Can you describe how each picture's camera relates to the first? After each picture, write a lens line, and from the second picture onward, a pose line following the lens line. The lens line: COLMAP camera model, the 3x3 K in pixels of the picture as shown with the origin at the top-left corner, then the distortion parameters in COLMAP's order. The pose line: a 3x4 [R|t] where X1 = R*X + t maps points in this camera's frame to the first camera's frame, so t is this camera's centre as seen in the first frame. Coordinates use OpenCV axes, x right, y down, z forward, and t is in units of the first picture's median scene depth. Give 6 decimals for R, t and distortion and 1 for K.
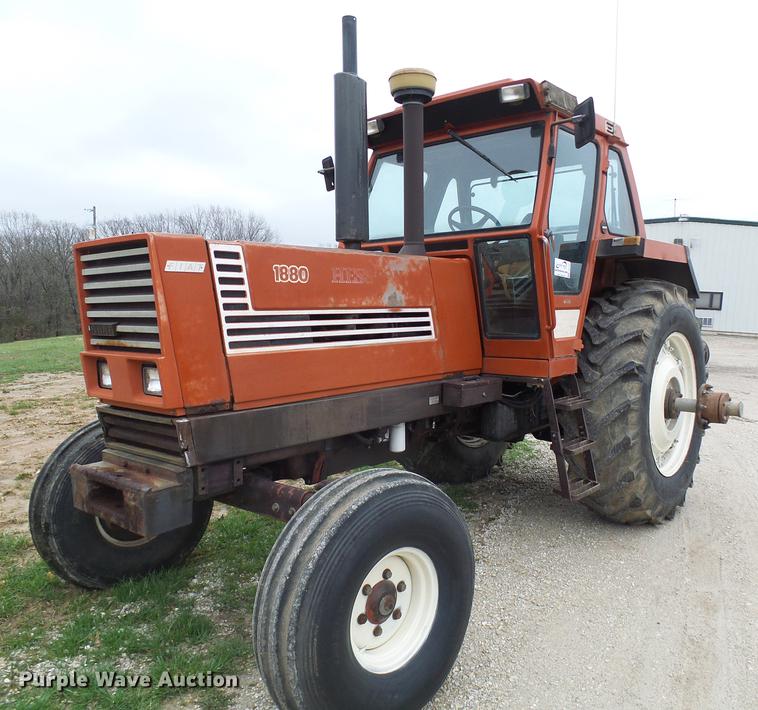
lens RADIAL K [[652.9, 0, 414.7], [0, 652.9, 359.3], [0, 0, 1]] dist [0.001360, -0.001073]
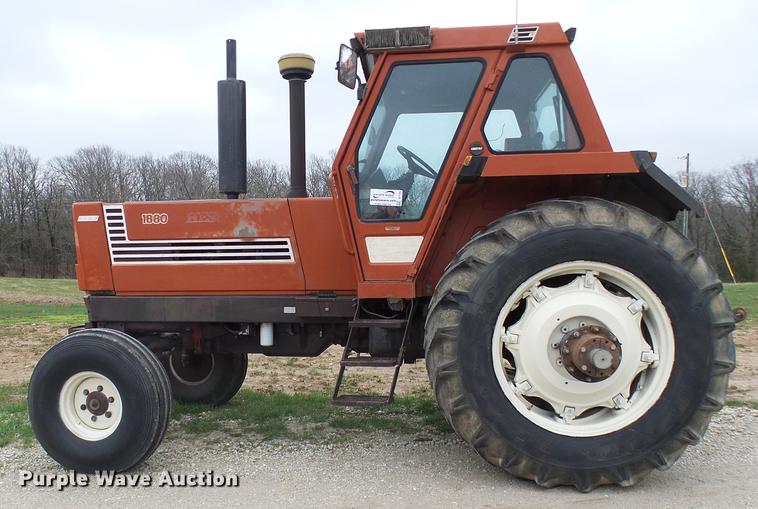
lens RADIAL K [[668.8, 0, 334.8], [0, 668.8, 305.5], [0, 0, 1]] dist [-0.010202, 0.010444]
pose [[0.536646, 0.054034, -0.842076, 1.223576], [-0.061943, 0.997778, 0.024549, 0.016913], [0.841531, 0.038987, 0.538800, 0.380430]]
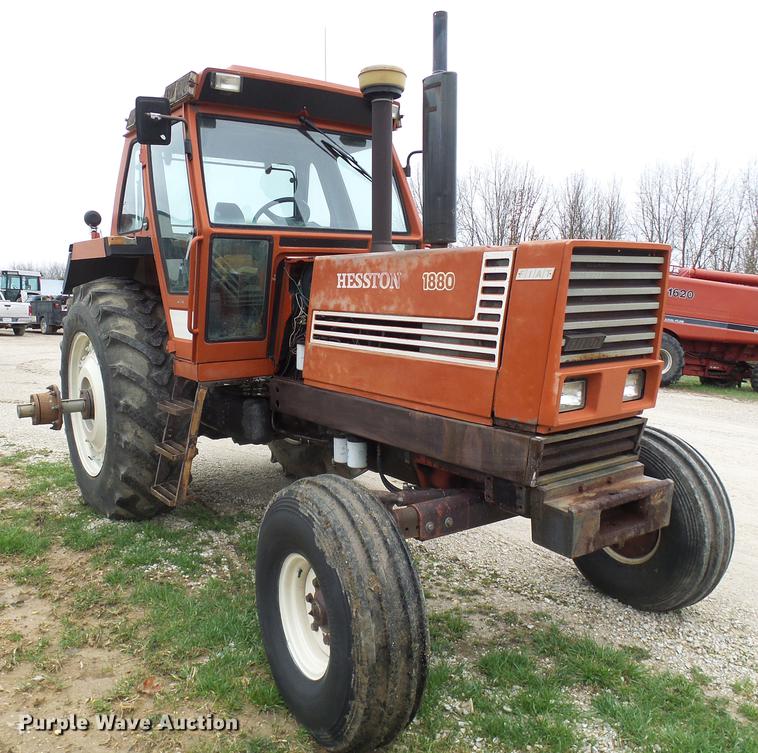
lens RADIAL K [[693.2, 0, 354.5], [0, 693.2, 375.7], [0, 0, 1]] dist [-0.008522, 0.000000]
pose [[0.276424, -0.121188, 0.953364, -1.110157], [0.076771, 0.991632, 0.103793, -0.093259], [-0.957965, 0.044500, 0.283414, 0.789908]]
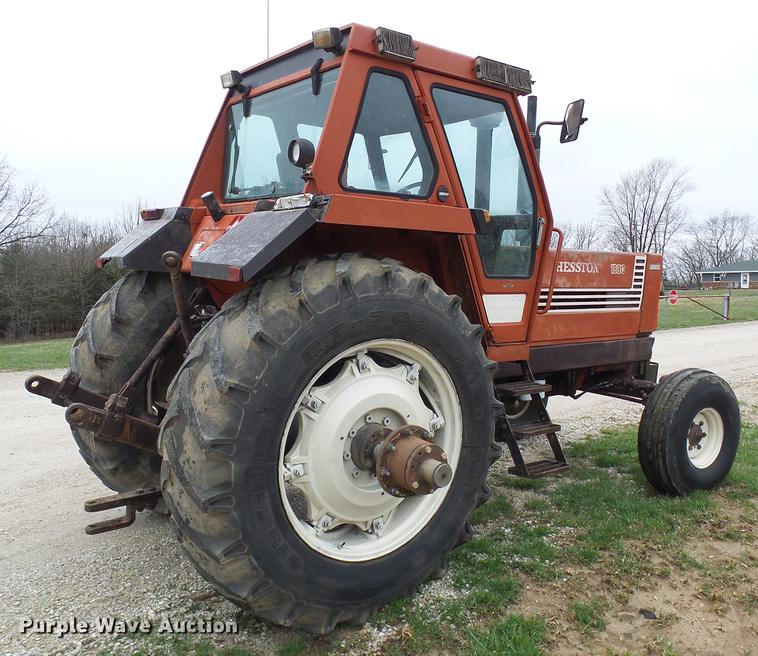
lens RADIAL K [[685.6, 0, 406.1], [0, 685.6, 322.6], [0, 0, 1]] dist [-0.000999, 0.019837]
pose [[-0.975635, -0.042379, 0.215269, -0.165209], [-0.006353, 0.986213, 0.165362, -0.243423], [-0.219309, 0.159965, -0.962453, 2.517541]]
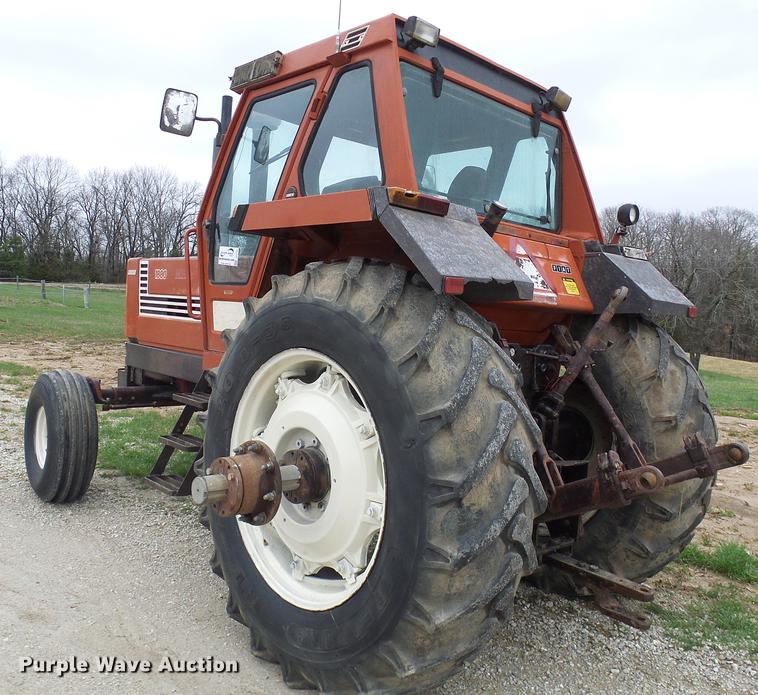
lens RADIAL K [[688.9, 0, 390.9], [0, 688.9, 327.9], [0, 0, 1]] dist [-0.011369, 0.000000]
pose [[-0.113302, 0.024573, -0.993257, 1.281235], [-0.143307, 0.988836, 0.040811, -0.122717], [0.983171, 0.146965, -0.108516, 1.478472]]
